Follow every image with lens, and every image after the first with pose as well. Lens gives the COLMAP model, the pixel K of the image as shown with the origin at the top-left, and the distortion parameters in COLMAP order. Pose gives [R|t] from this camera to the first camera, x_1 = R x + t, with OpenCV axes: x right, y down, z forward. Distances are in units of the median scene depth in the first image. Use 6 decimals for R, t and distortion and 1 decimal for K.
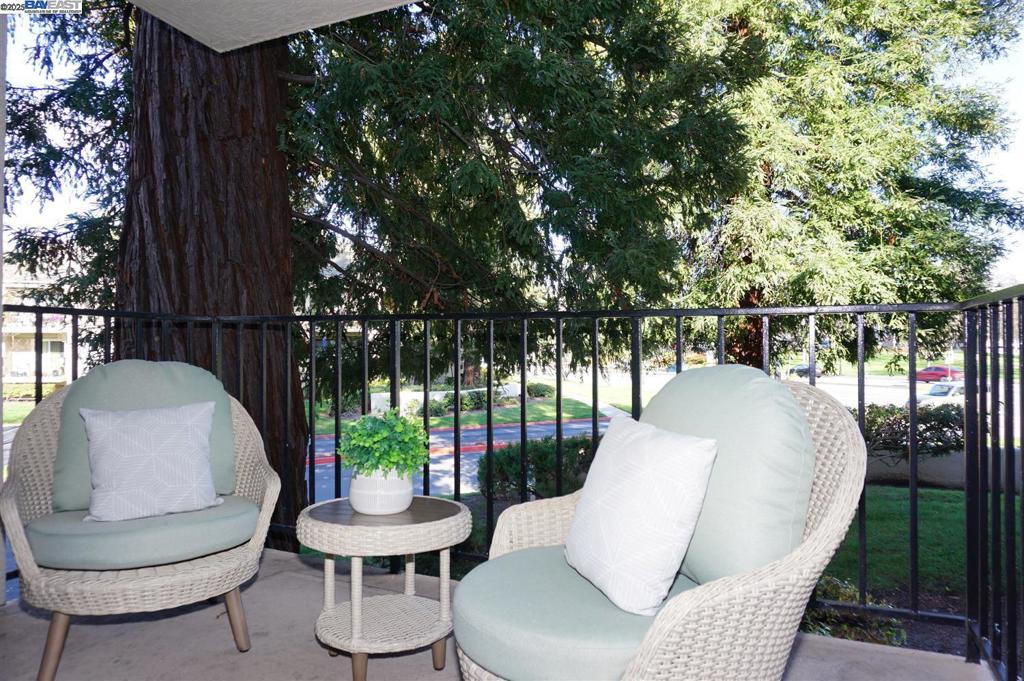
lens RADIAL K [[692.4, 0, 512.3], [0, 692.4, 343.1], [0, 0, 1]] dist [-0.029573, 0.010060]
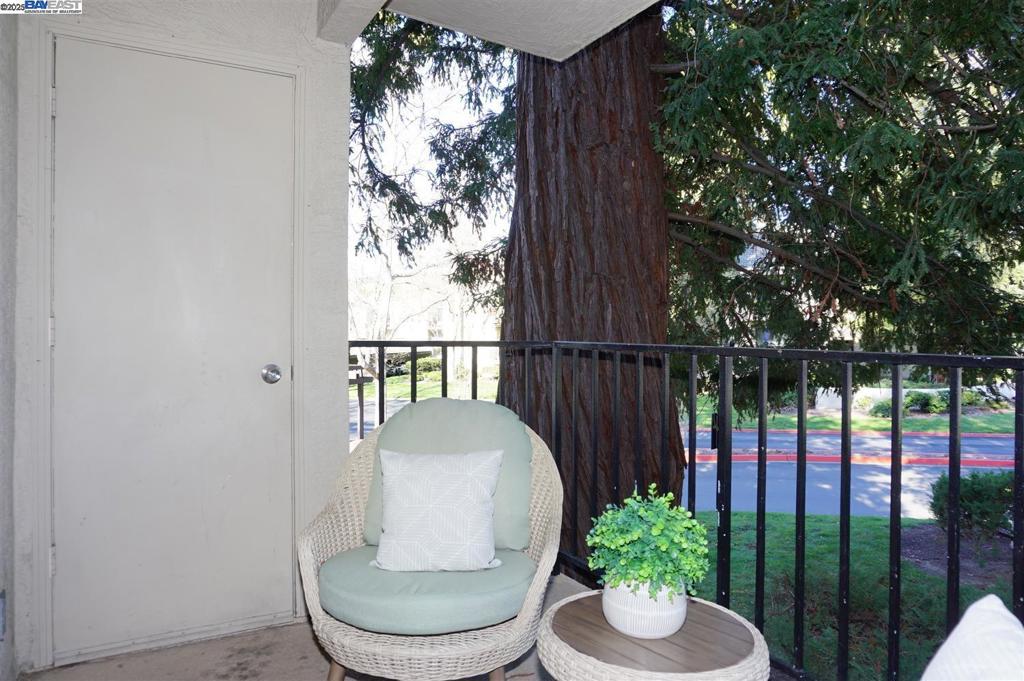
lens RADIAL K [[692.4, 0, 511.9], [0, 692.4, 341.5], [0, 0, 1]] dist [-0.029573, 0.010060]
pose [[0.811999, -0.002047, -0.583655, 0.056432], [0.006862, 0.999958, 0.006041, -0.031227], [0.583618, -0.008910, 0.811979, 0.146530]]
